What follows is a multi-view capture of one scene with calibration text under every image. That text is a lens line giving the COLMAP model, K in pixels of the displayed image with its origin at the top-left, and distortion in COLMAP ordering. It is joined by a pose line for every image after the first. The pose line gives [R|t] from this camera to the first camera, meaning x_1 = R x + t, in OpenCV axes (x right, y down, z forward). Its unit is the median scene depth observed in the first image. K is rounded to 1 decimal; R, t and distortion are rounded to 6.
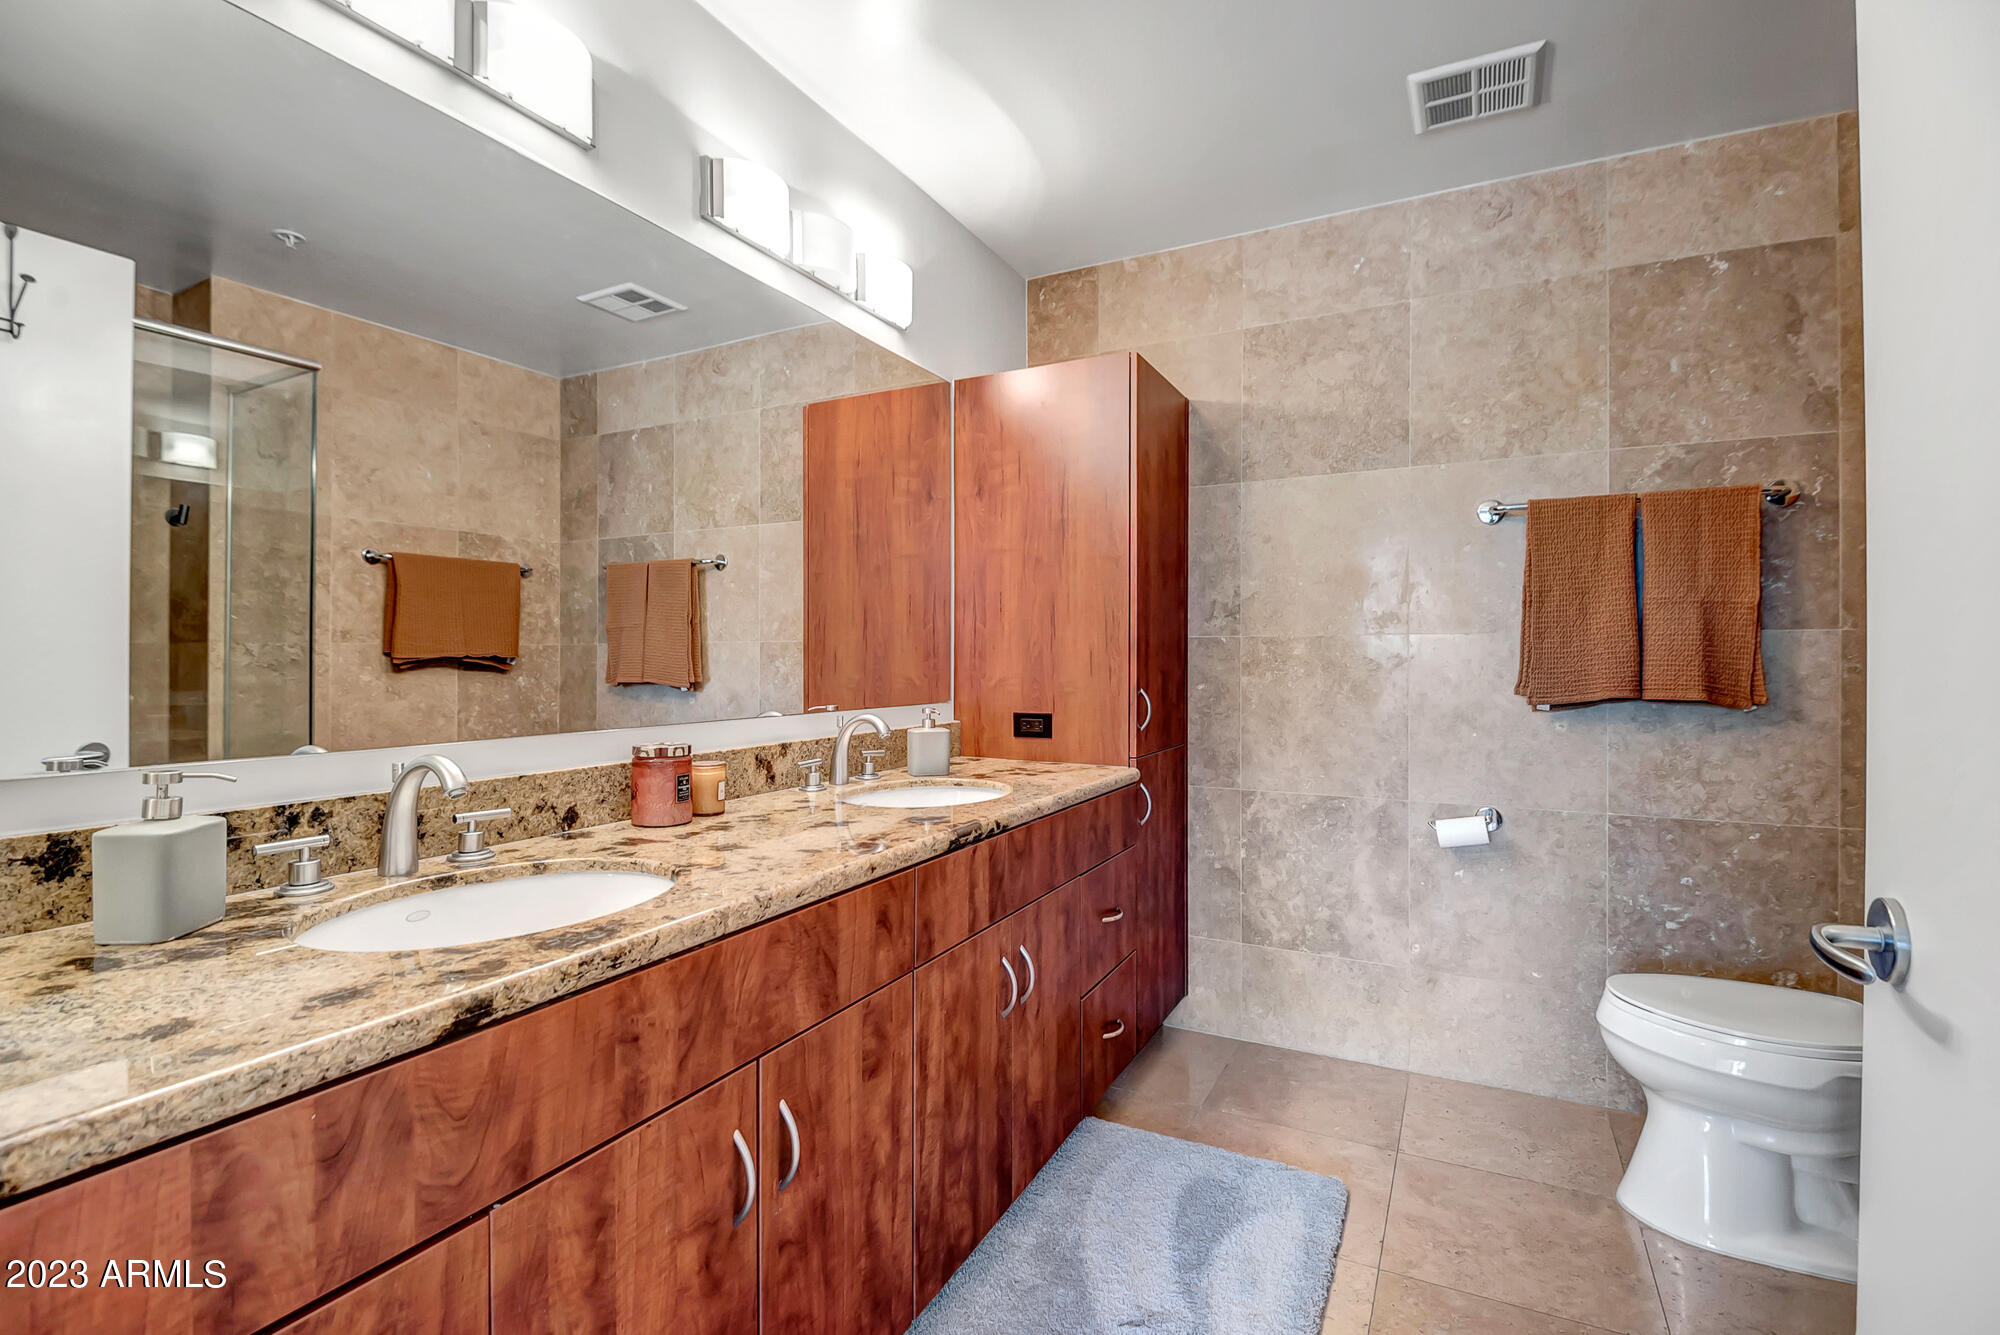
lens RADIAL K [[899.9, 0, 999.2], [0, 899.9, 655.3], [0, 0, 1]] dist [0.003197, -0.000231]
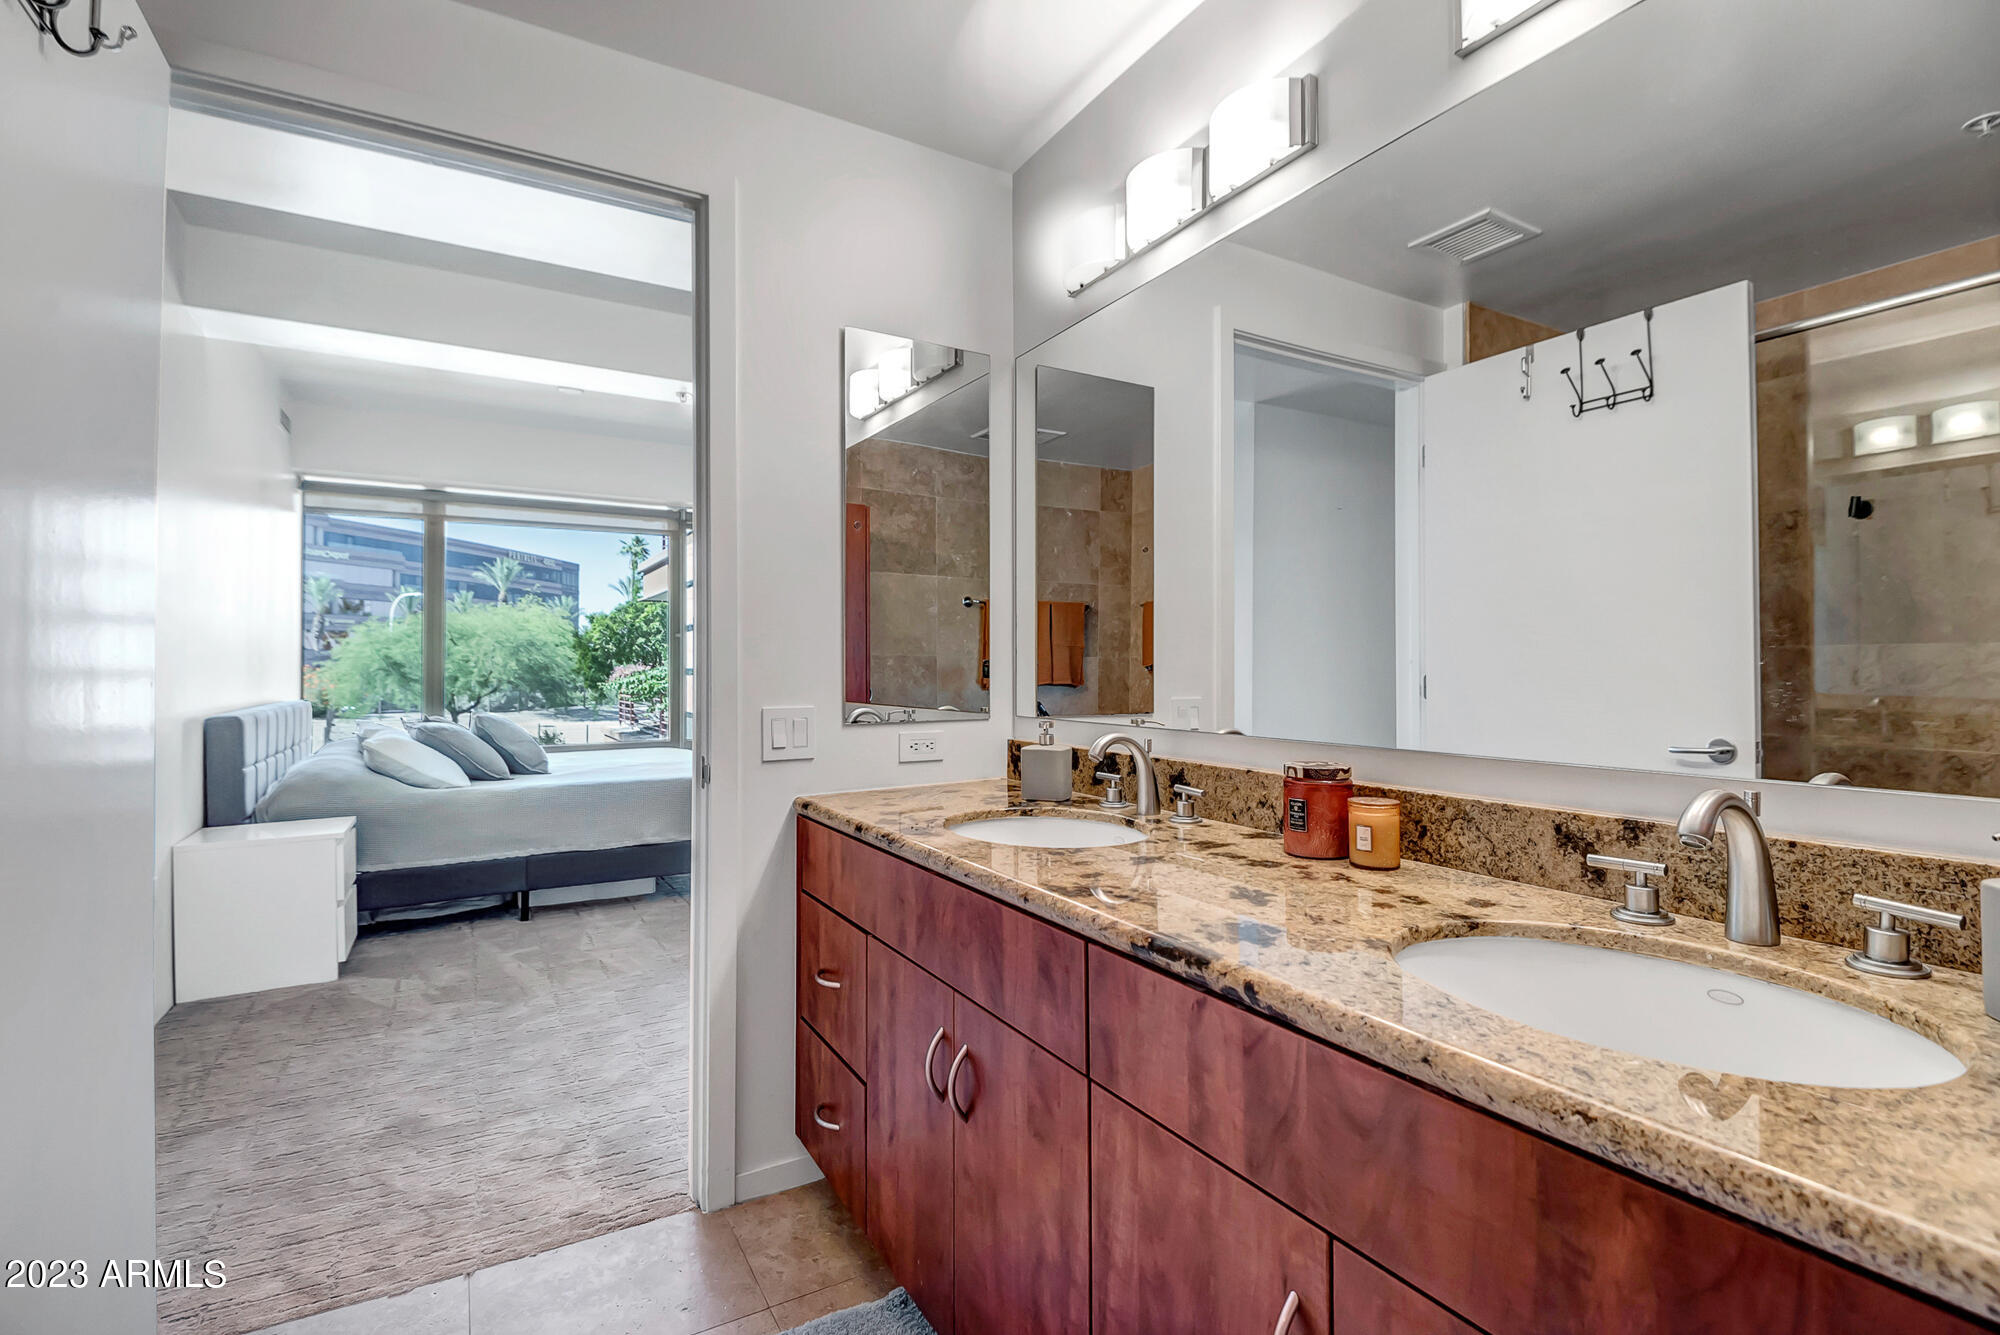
lens RADIAL K [[871.4, 0, 1008.4], [0, 871.4, 653.2], [0, 0, 1]] dist [0.033874, -0.029887]
pose [[-0.520453, -0.013146, -0.853789, 0.532628], [0.005802, 0.999804, -0.018931, 0.005327], [0.853870, -0.014806, -0.520275, 1.232820]]
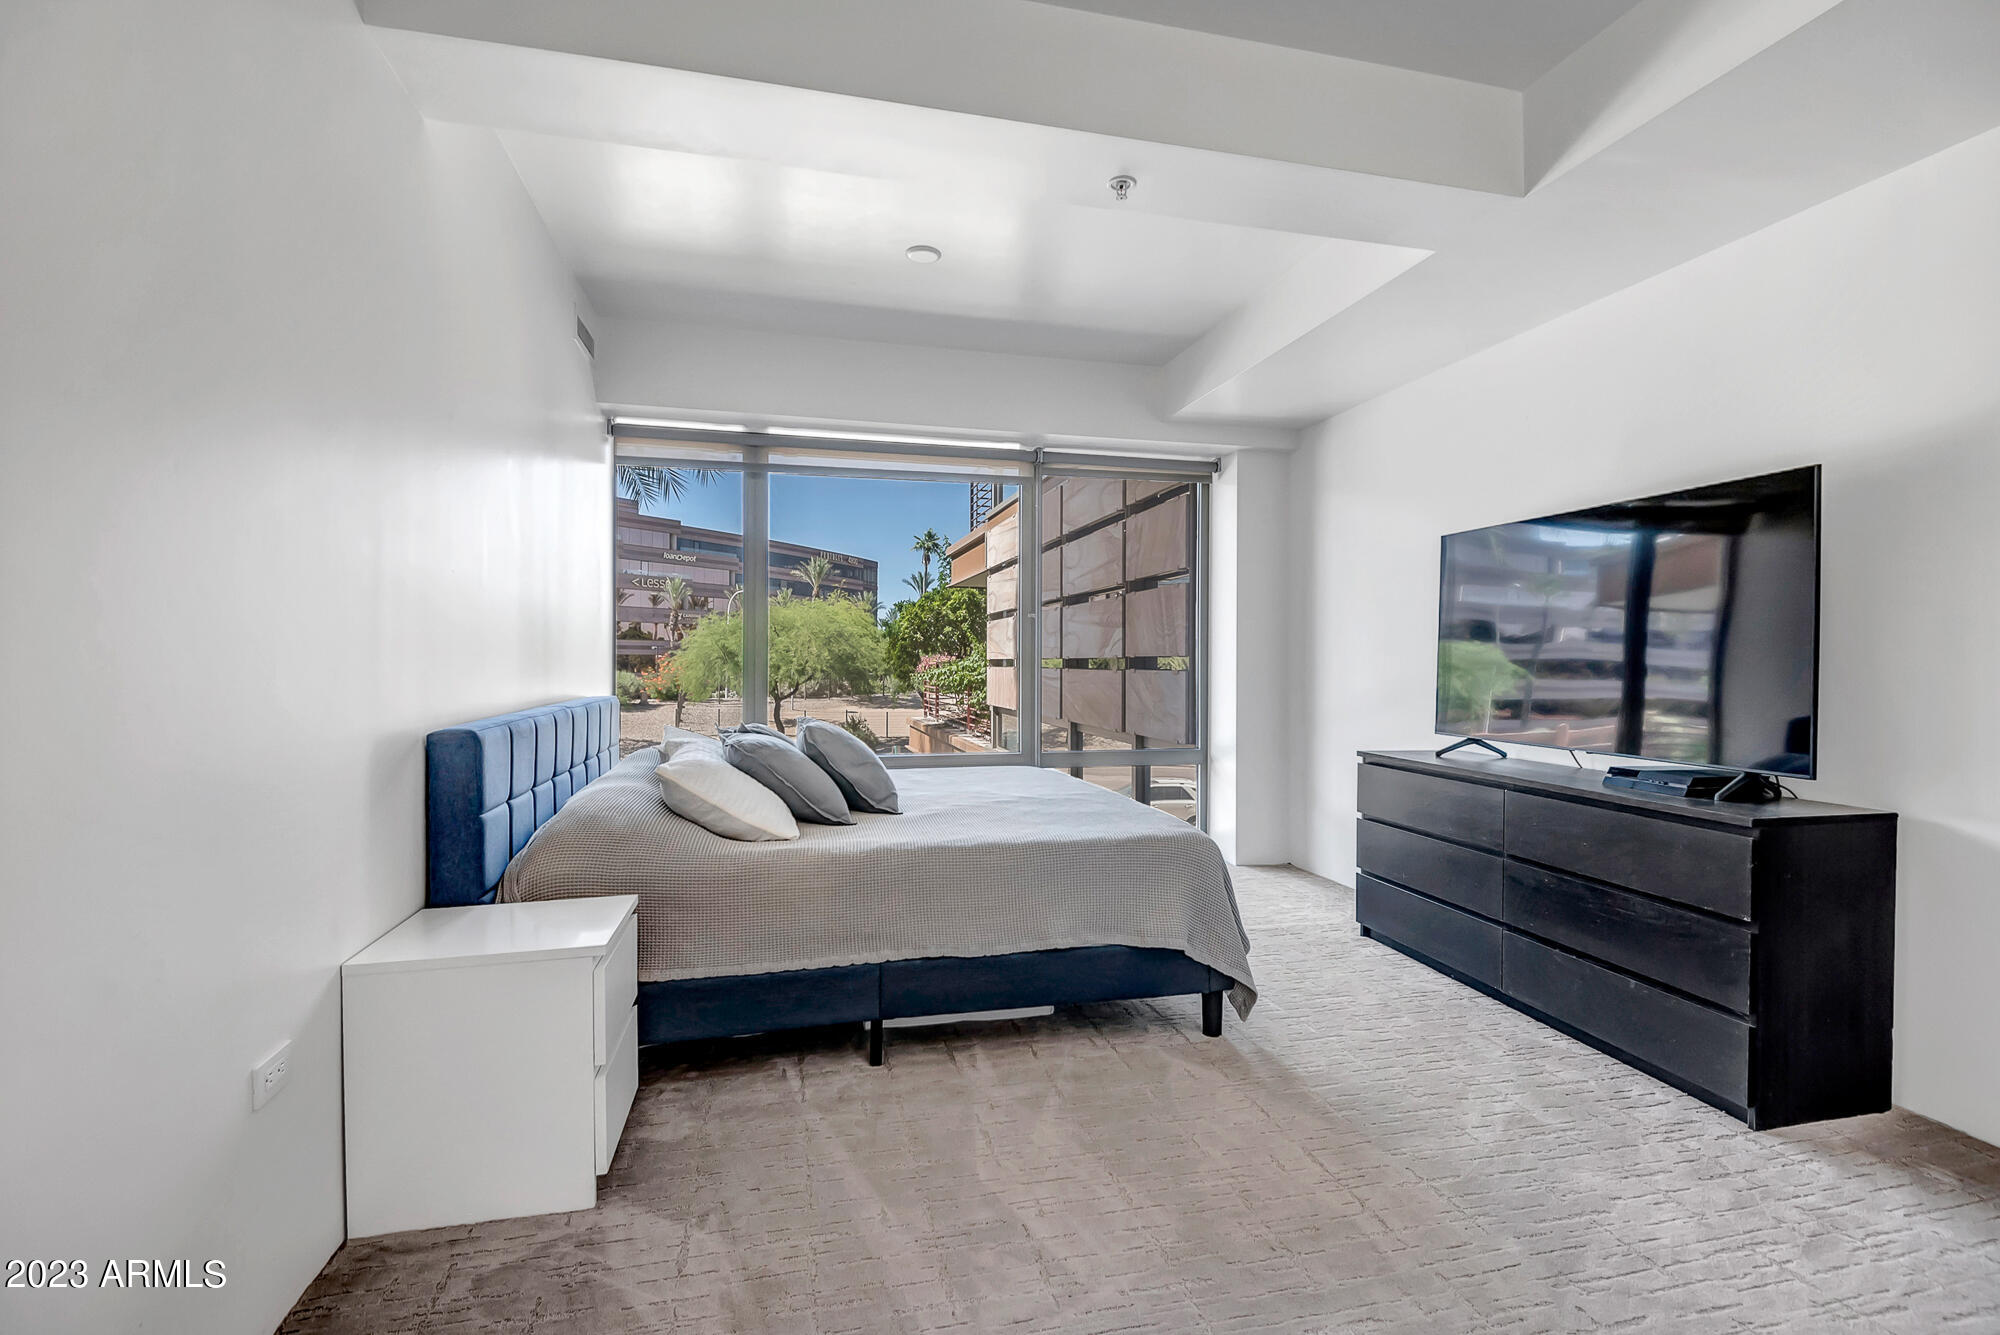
lens RADIAL K [[871.4, 0, 1008.4], [0, 871.4, 653.2], [0, 0, 1]] dist [0.033874, -0.029887]
pose [[-0.751843, -0.007985, -0.659294, 0.360227], [-0.001603, 0.999946, -0.010283, 0.004702], [0.659341, -0.006674, -0.751815, 0.885269]]
